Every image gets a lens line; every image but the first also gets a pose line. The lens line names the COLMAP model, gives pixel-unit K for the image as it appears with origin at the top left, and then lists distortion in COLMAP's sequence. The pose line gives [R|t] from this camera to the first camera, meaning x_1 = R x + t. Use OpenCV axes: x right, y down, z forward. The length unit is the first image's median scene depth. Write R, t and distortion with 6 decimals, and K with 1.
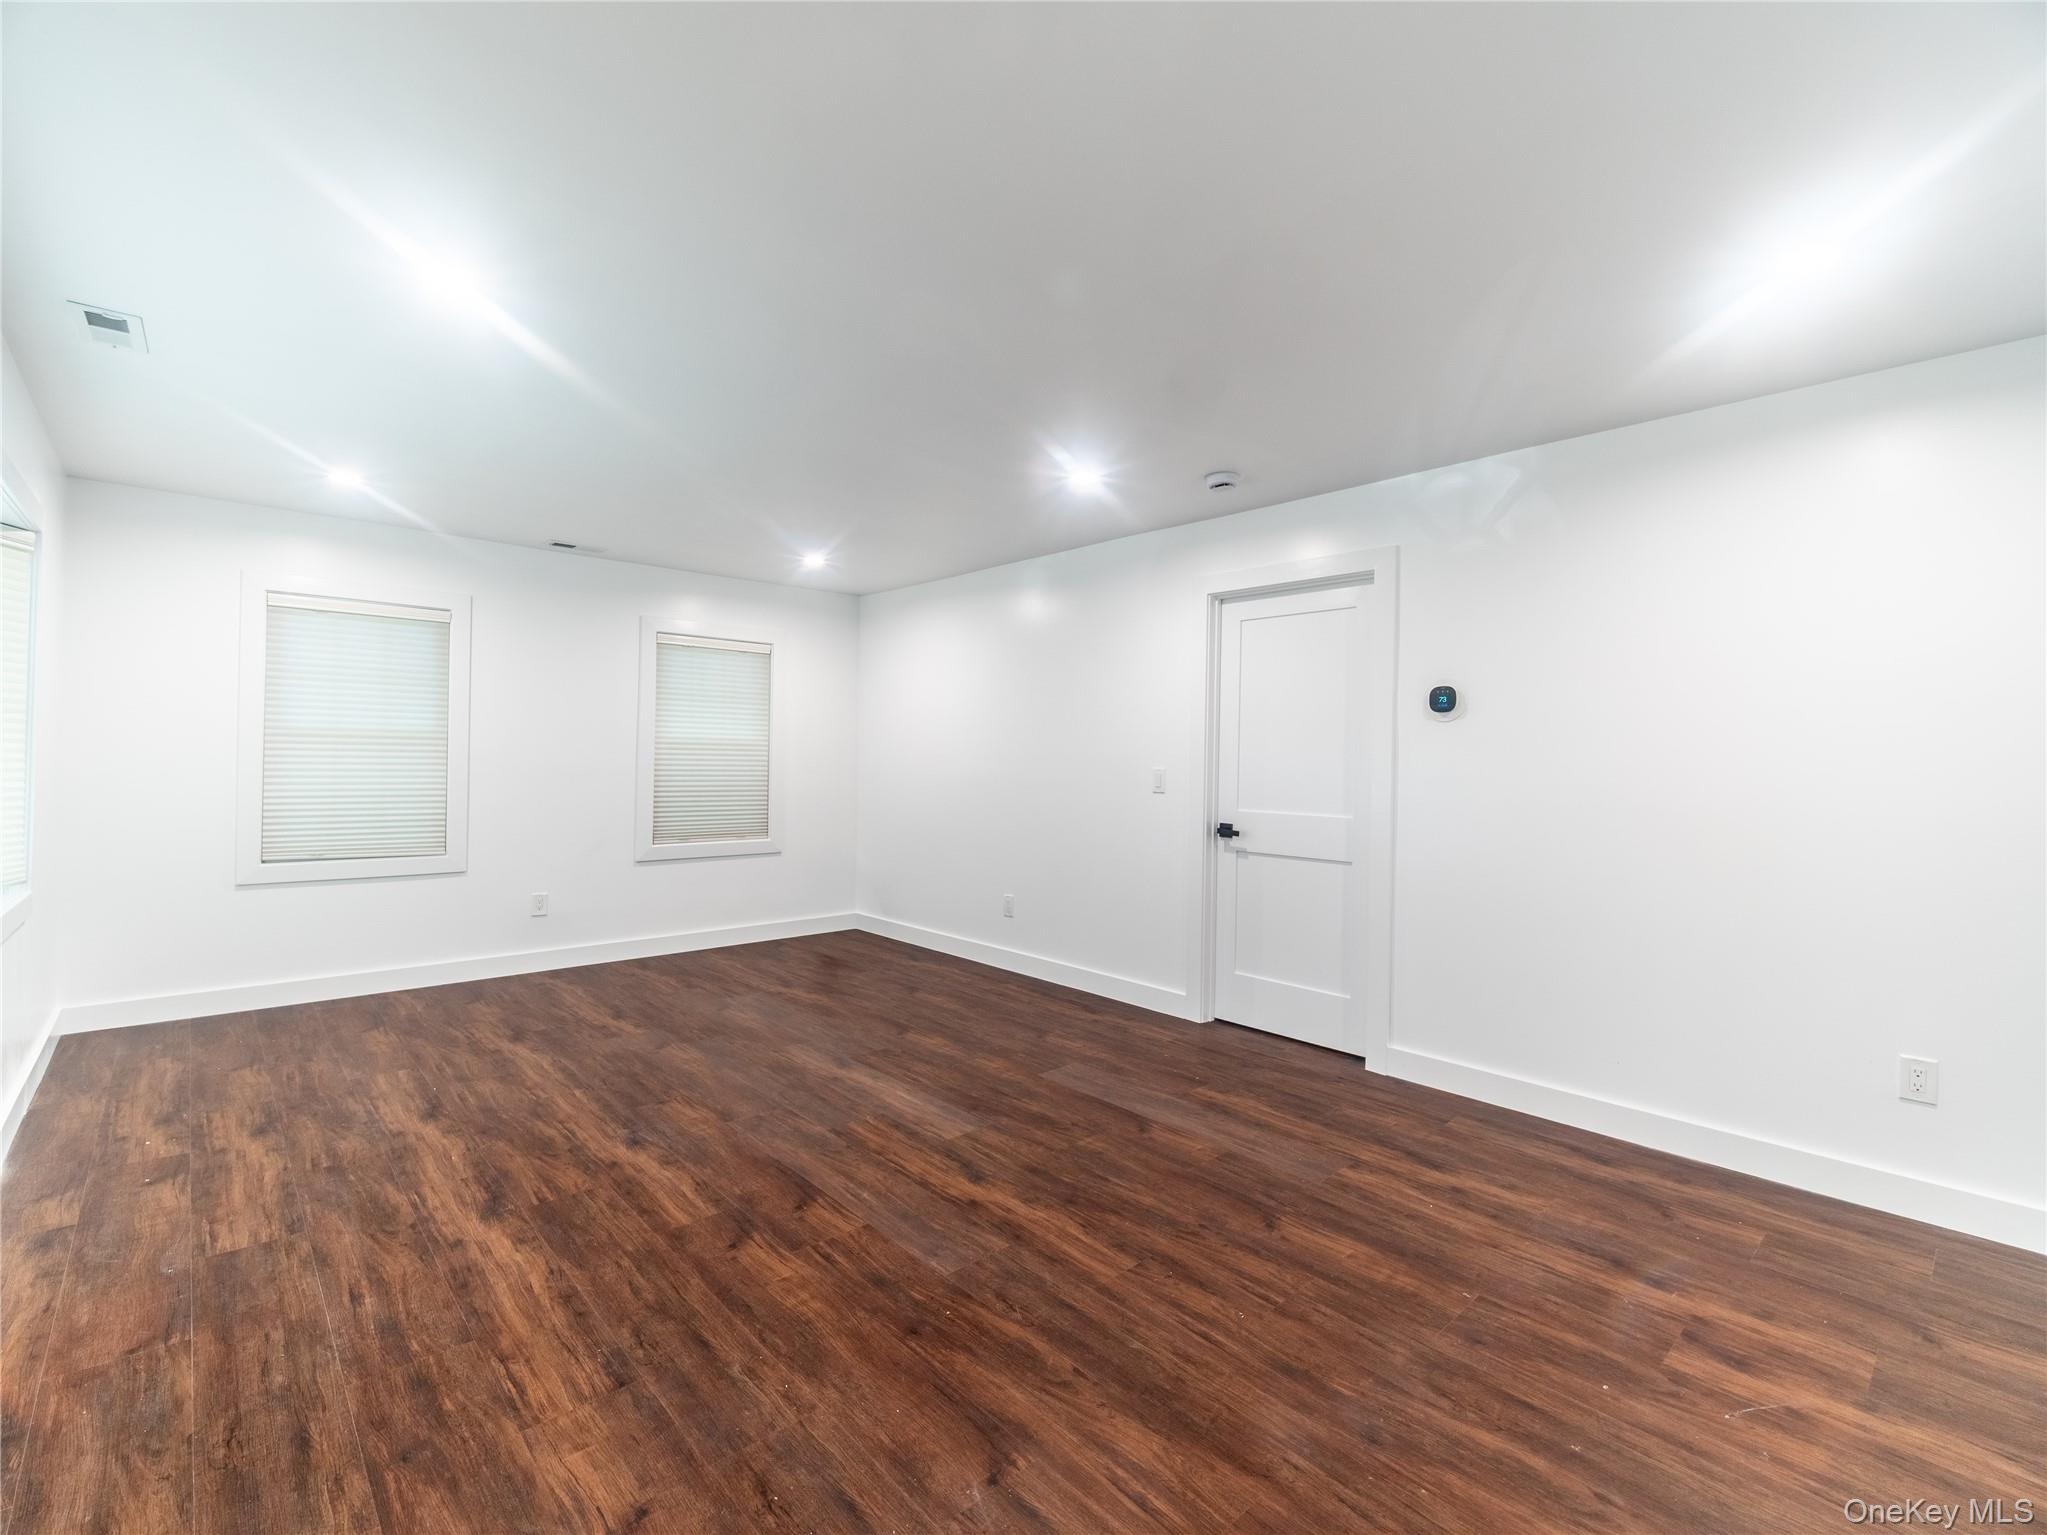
lens RADIAL K [[913.3, 0, 1019.1], [0, 913.3, 752.1], [0, 0, 1]] dist [-0.002014, -0.004281]
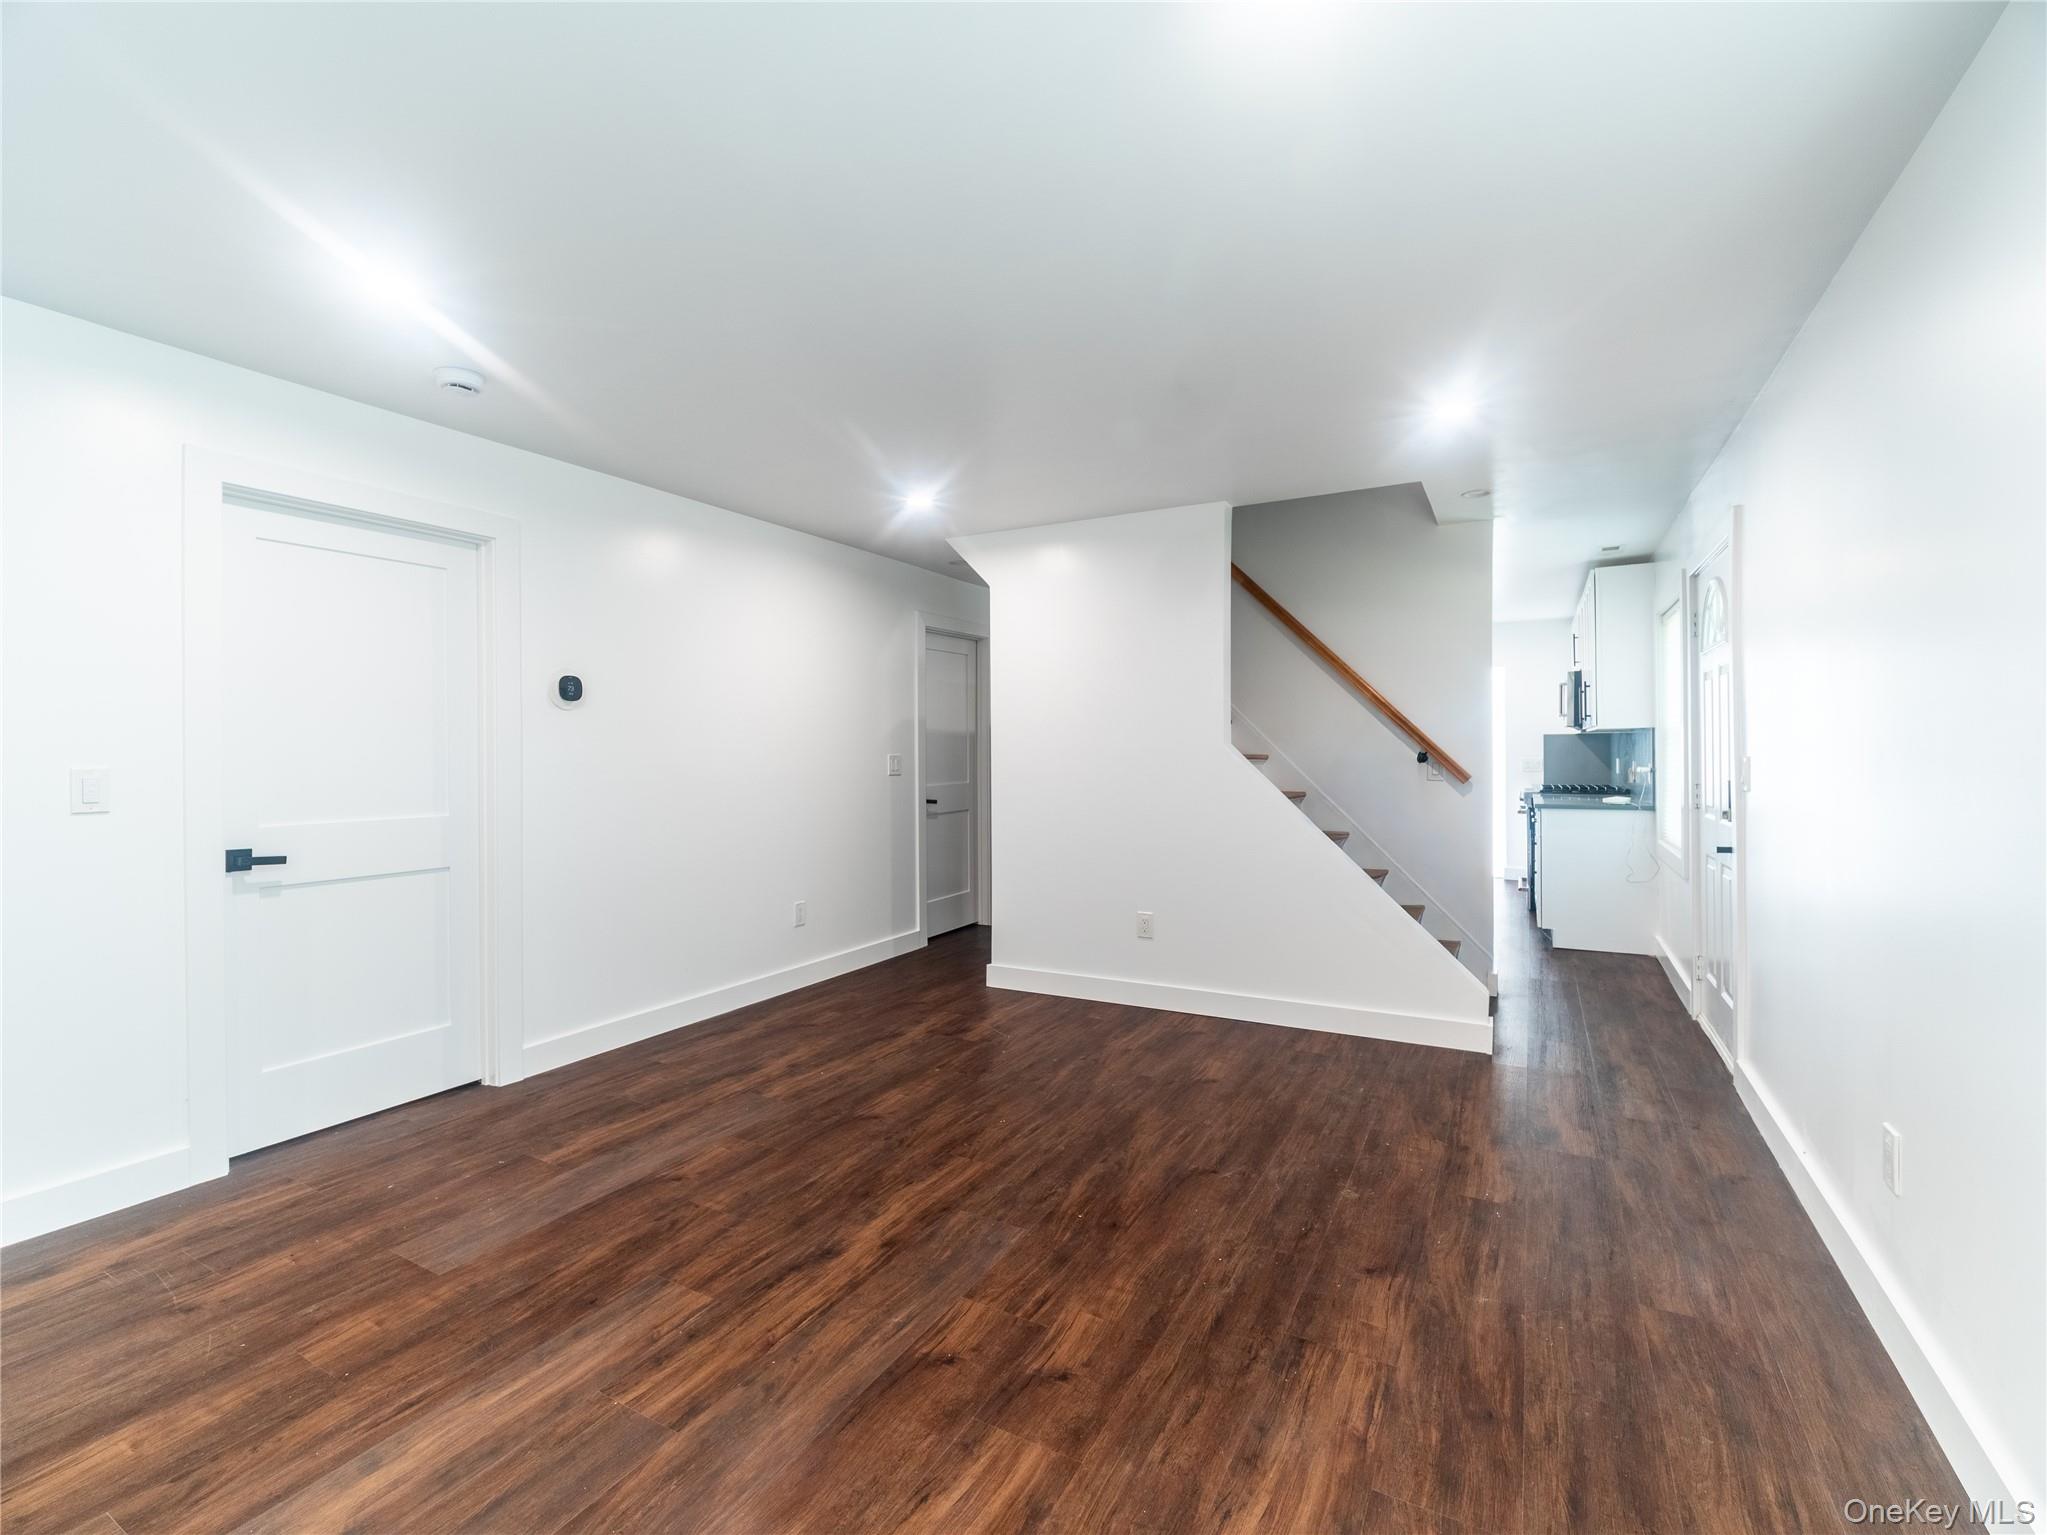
lens RADIAL K [[913.3, 0, 1014.7], [0, 913.3, 758.5], [0, 0, 1]] dist [-0.002014, -0.004281]
pose [[-0.313796, -0.024053, 0.949186, -0.867263], [-0.007544, 0.999711, 0.022840, -0.007222], [-0.949461, 0.000006, -0.313886, 1.080437]]
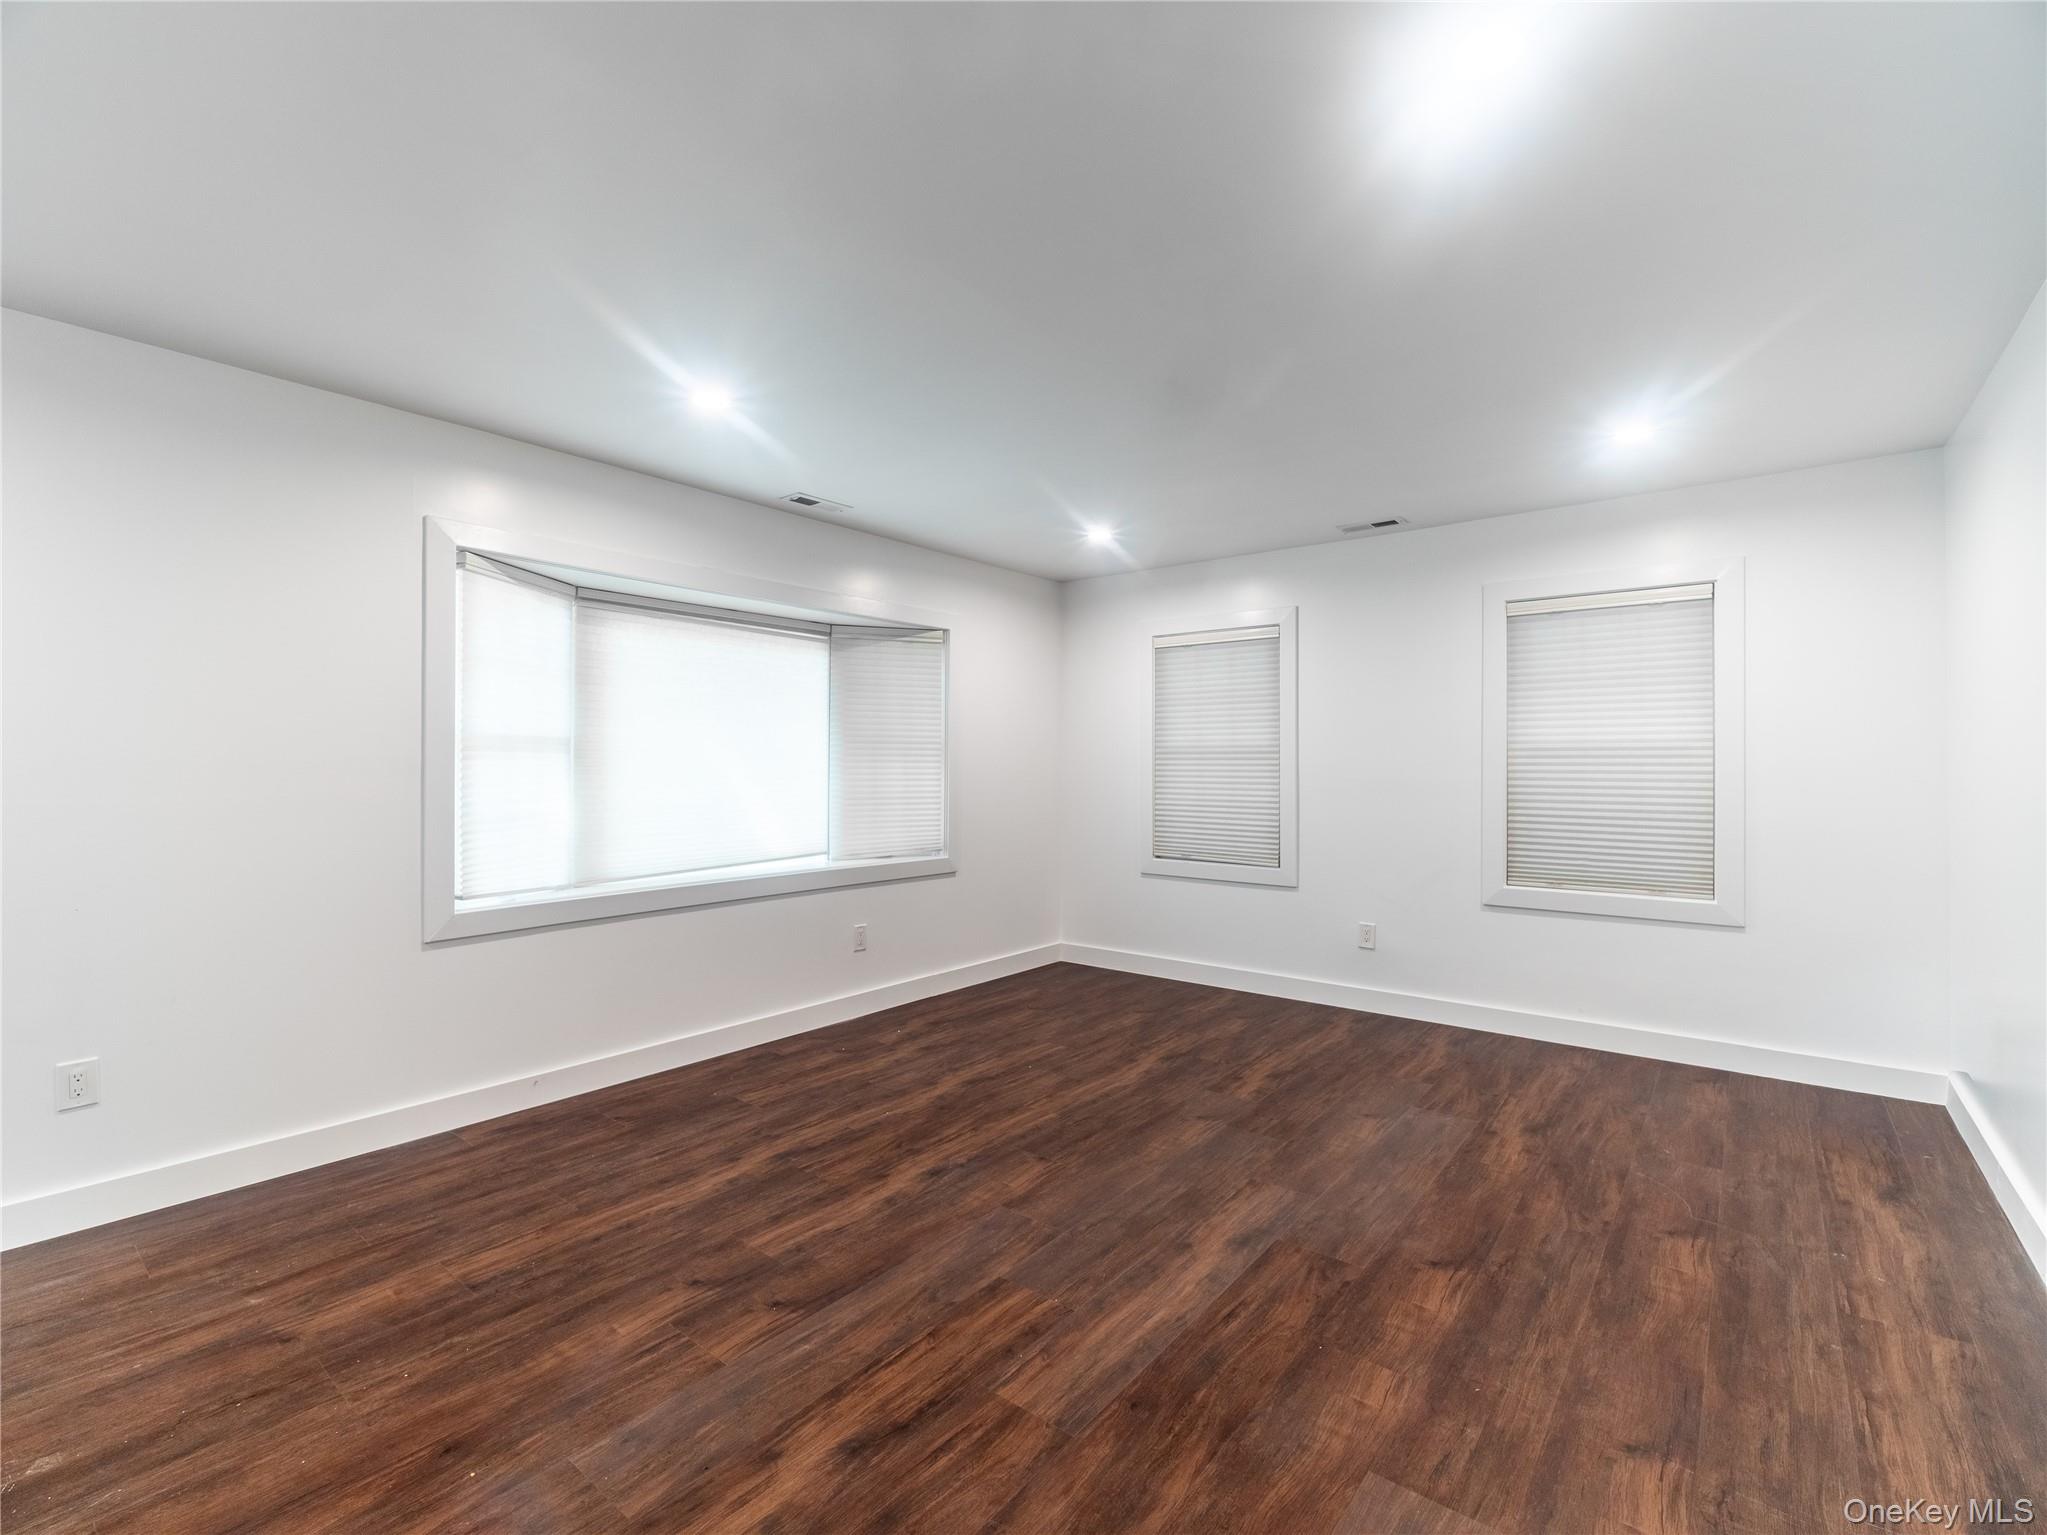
lens RADIAL K [[913.3, 0, 1019.0], [0, 913.3, 748.7], [0, 0, 1]] dist [-0.002014, -0.004281]
pose [[0.153650, -0.031816, -0.987613, 0.578034], [0.009243, 0.999484, -0.030761, 0.017372], [0.988082, -0.004402, 0.153865, 0.998393]]
